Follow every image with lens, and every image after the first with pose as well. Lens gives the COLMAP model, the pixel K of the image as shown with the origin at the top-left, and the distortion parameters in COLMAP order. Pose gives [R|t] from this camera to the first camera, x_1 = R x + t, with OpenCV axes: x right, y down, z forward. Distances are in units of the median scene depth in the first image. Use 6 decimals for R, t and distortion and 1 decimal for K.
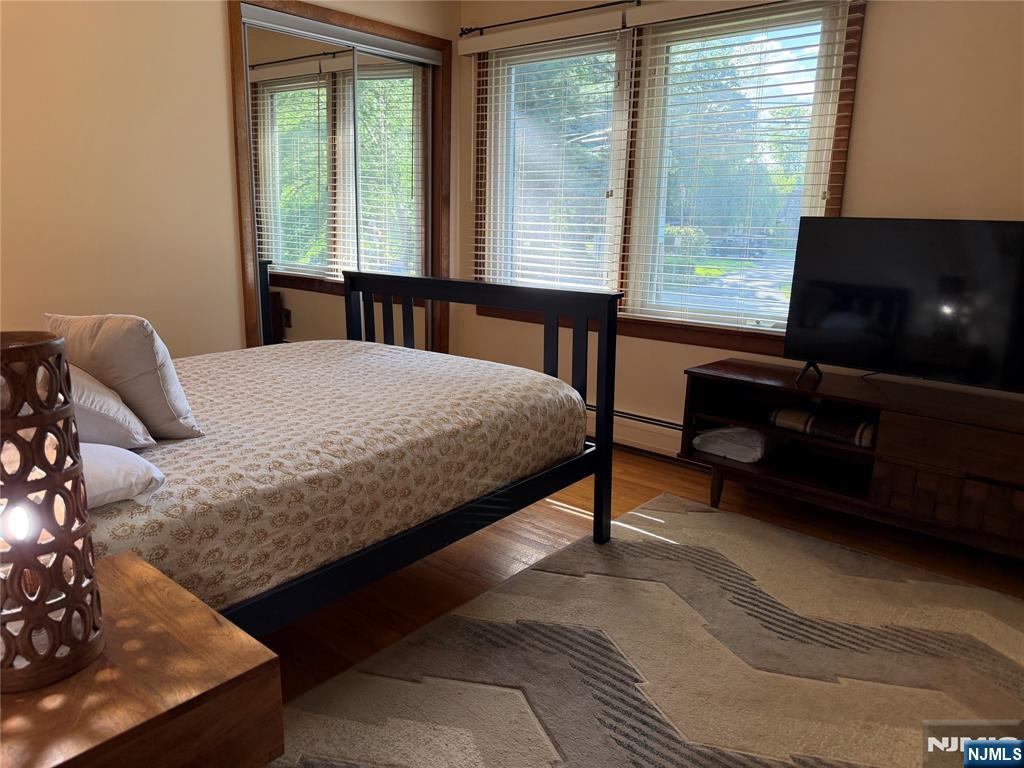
lens RADIAL K [[724.8, 0, 511.6], [0, 724.8, 382.8], [0, 0, 1]] dist [0.046282, -0.049910]
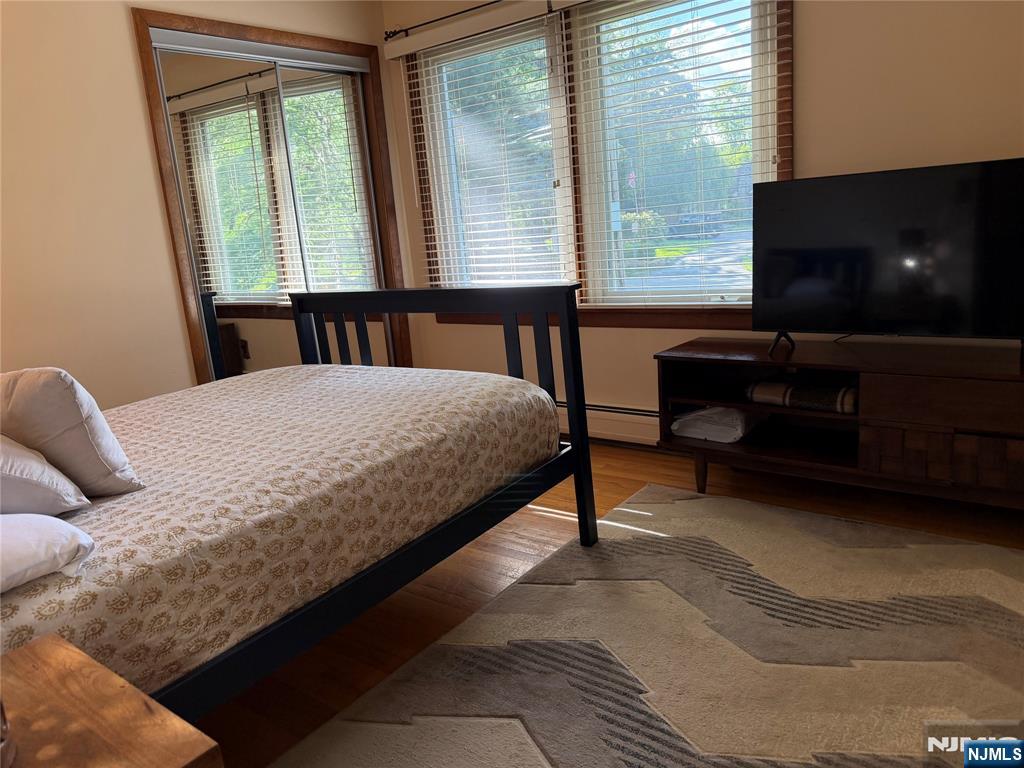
lens RADIAL K [[724.8, 0, 505.6], [0, 724.8, 377.9], [0, 0, 1]] dist [0.046282, -0.049910]
pose [[0.992776, -0.117426, 0.024654, 0.018430], [0.117673, 0.993013, -0.008829, -0.002694], [-0.023445, 0.011666, 0.999657, 0.050256]]
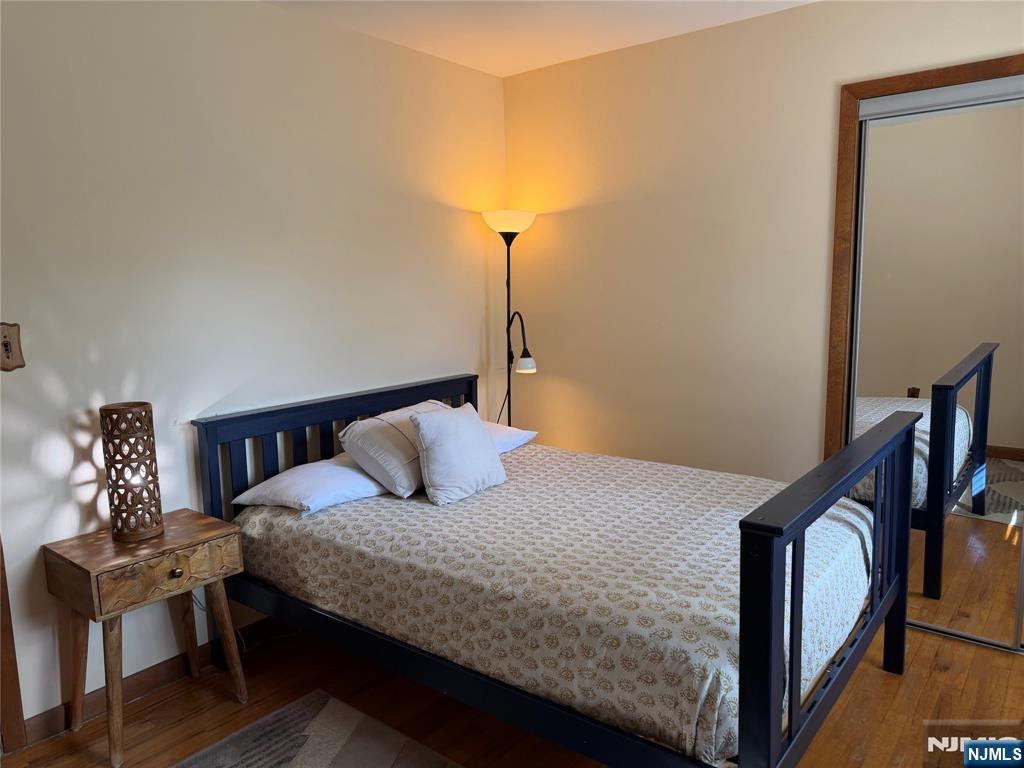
lens RADIAL K [[724.8, 0, 509.3], [0, 724.8, 382.3], [0, 0, 1]] dist [0.046282, -0.049910]
pose [[0.016453, 0.116188, -0.993091, 0.671330], [-0.205210, 0.972474, 0.110376, -0.246339], [0.978580, 0.201976, 0.039843, 0.781167]]
